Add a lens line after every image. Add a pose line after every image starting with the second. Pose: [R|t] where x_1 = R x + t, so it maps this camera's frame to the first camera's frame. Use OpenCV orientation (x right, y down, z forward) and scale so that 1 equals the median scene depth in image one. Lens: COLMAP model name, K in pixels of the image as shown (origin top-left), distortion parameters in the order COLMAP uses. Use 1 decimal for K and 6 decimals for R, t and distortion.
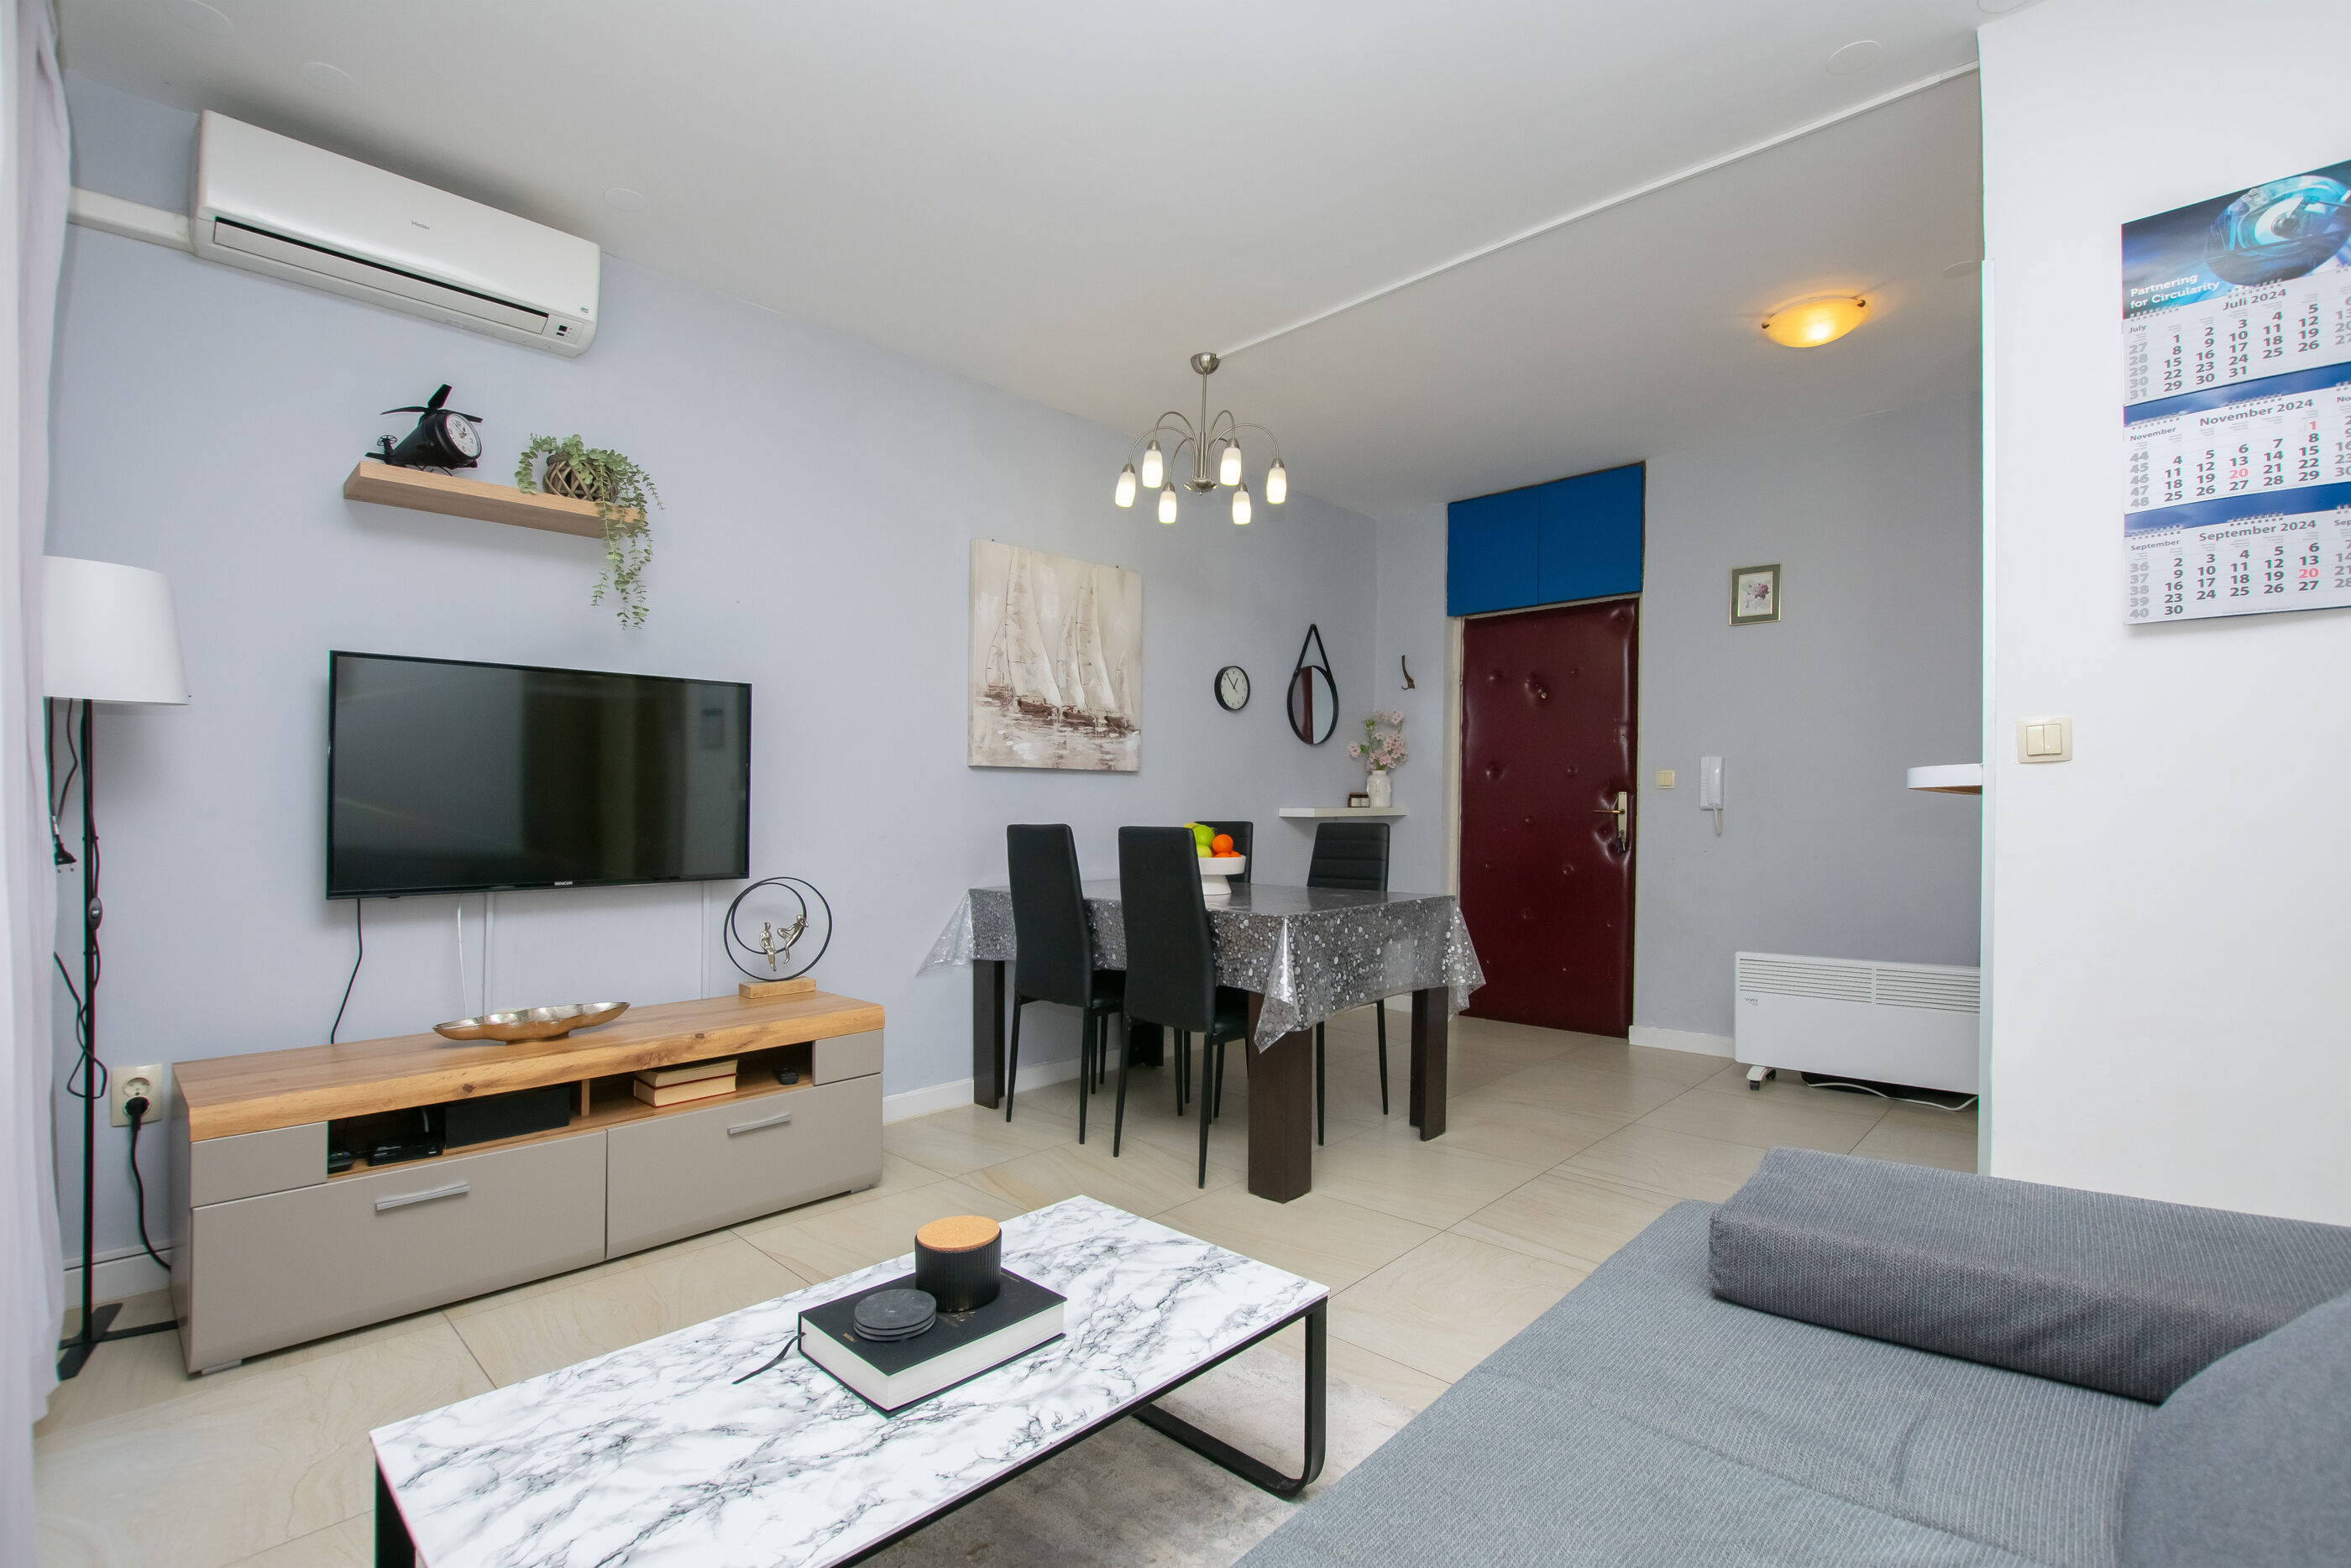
lens RADIAL K [[1049.6, 0, 1220.4], [0, 1049.6, 802.7], [0, 0, 1]] dist [-0.003177, -0.003095]
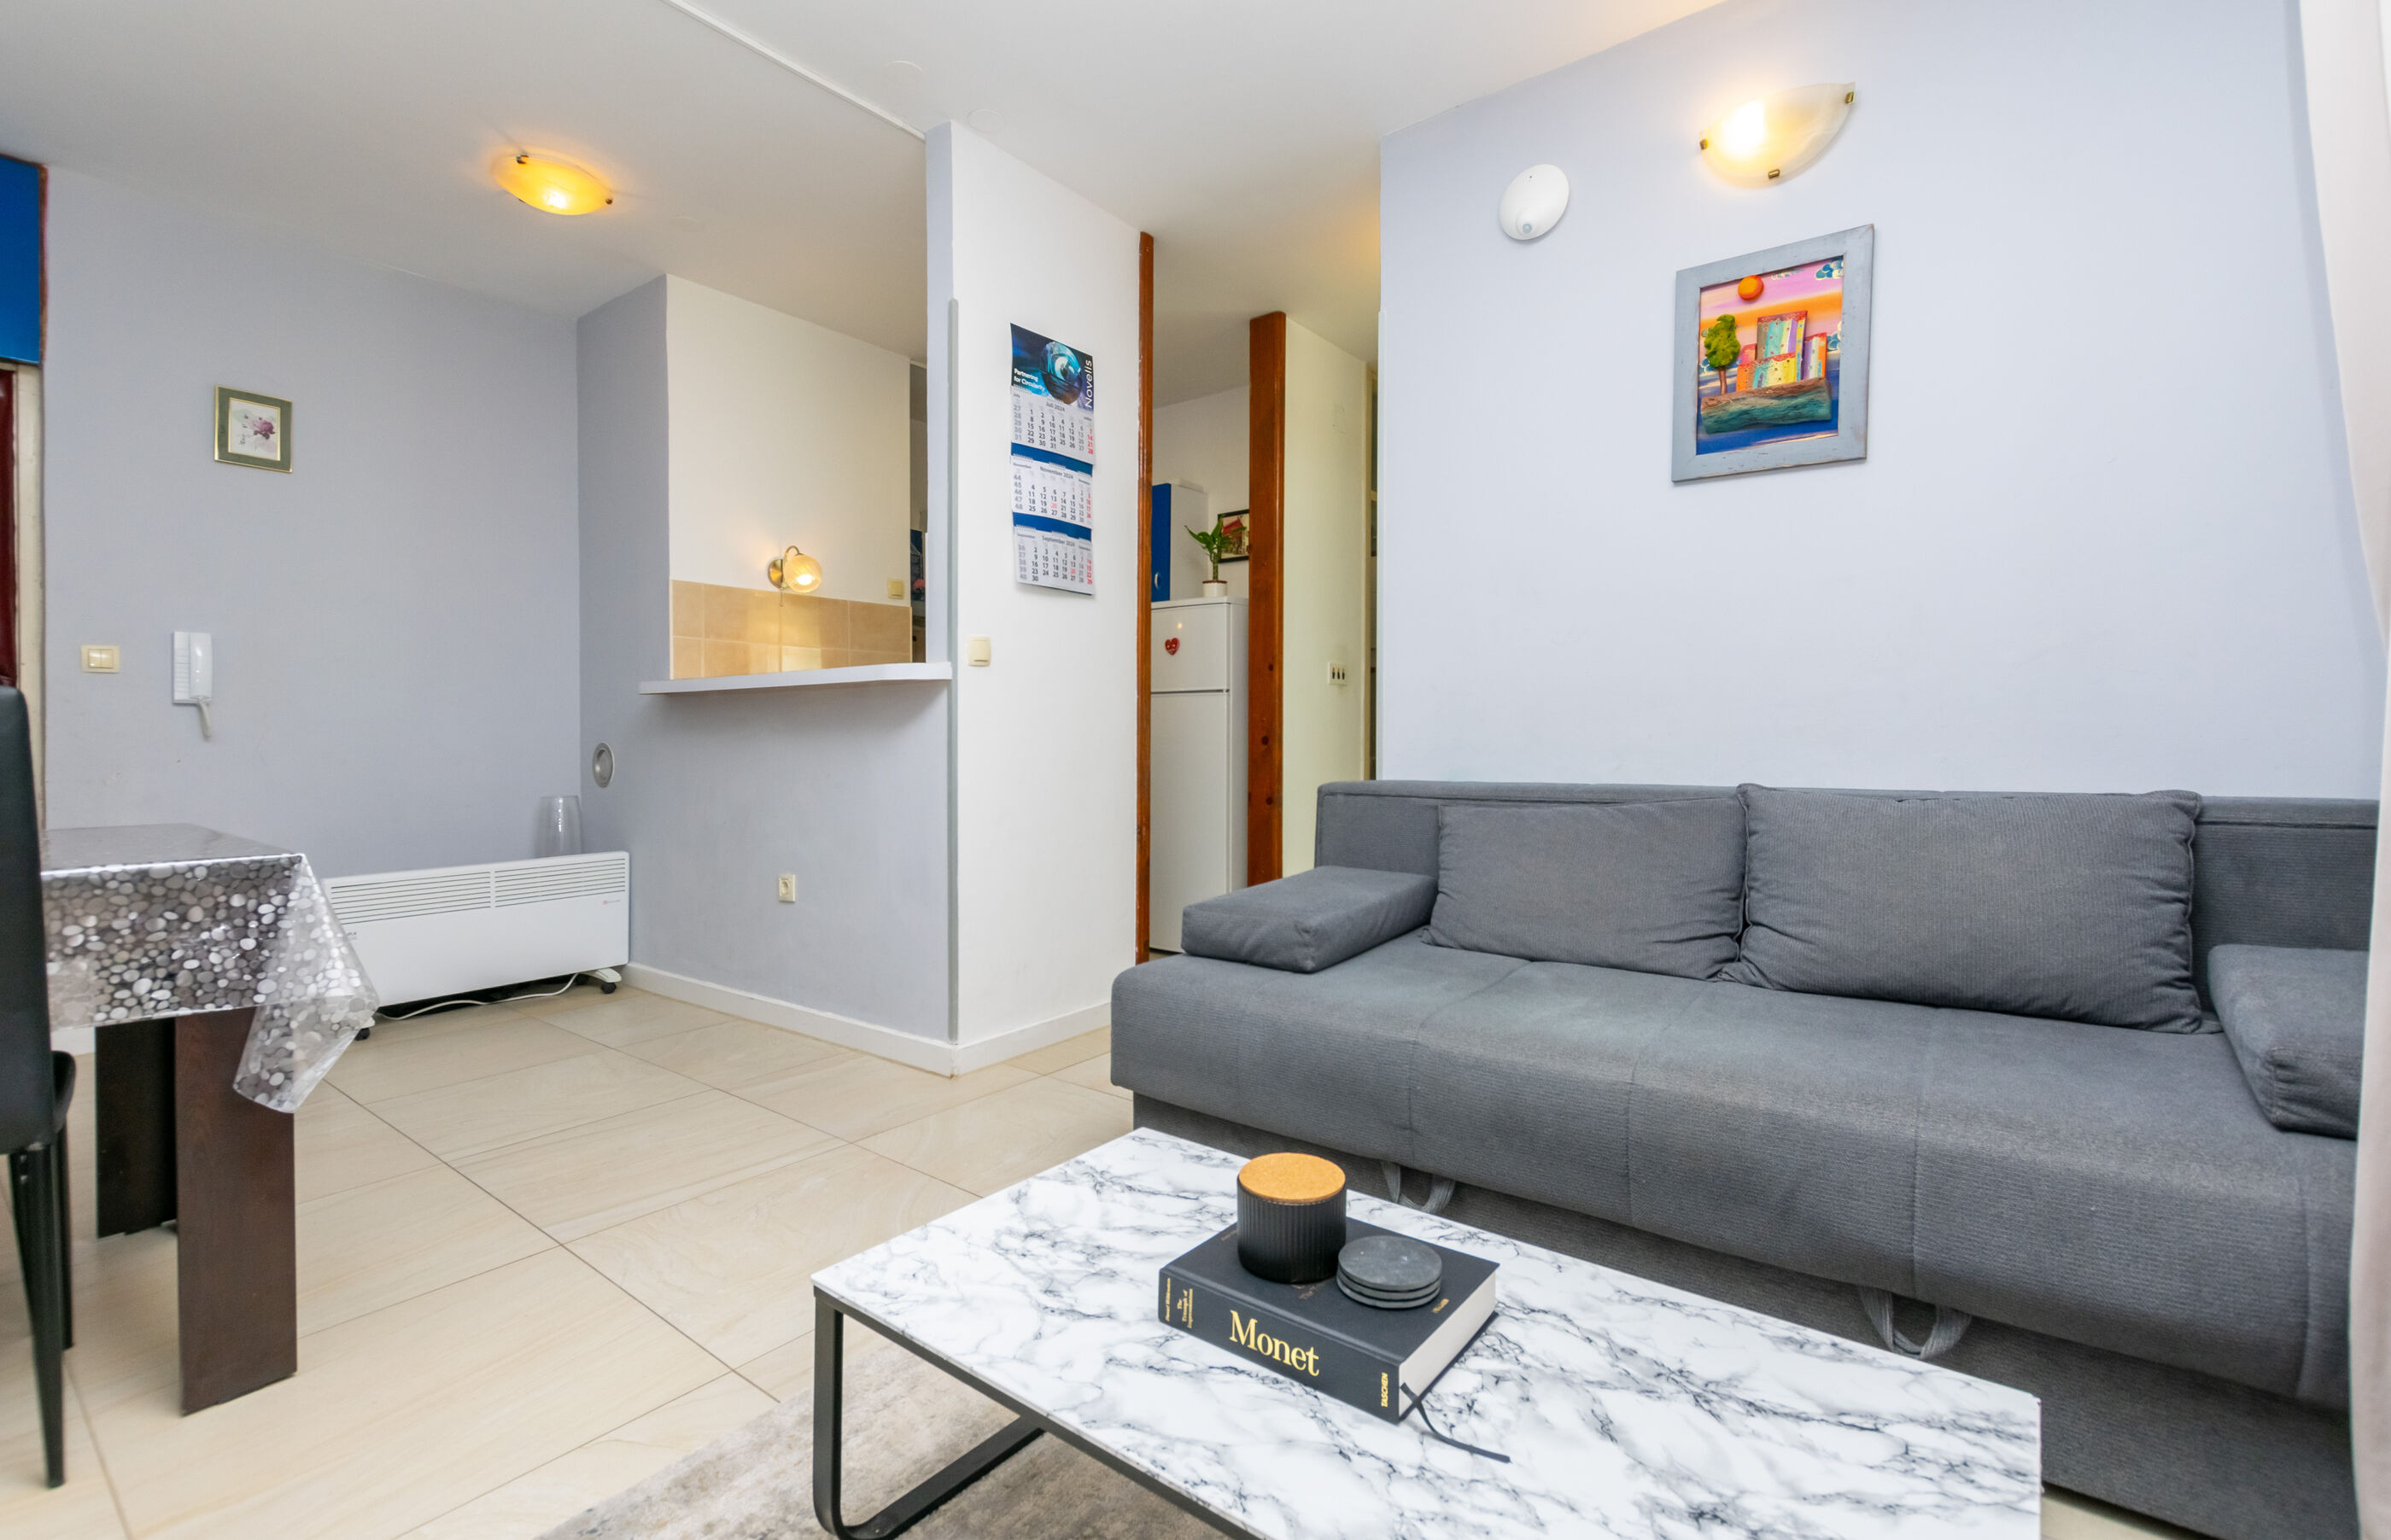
lens RADIAL K [[1049.2, 0, 1172.5], [0, 1049.2, 777.9], [0, 0, 1]] dist [-0.001187, 0.000385]
pose [[-0.057680, -0.031152, 0.997849, -0.805806], [-0.005780, 0.999507, 0.030869, 0.082649], [-0.998318, -0.003987, -0.057832, 0.923036]]
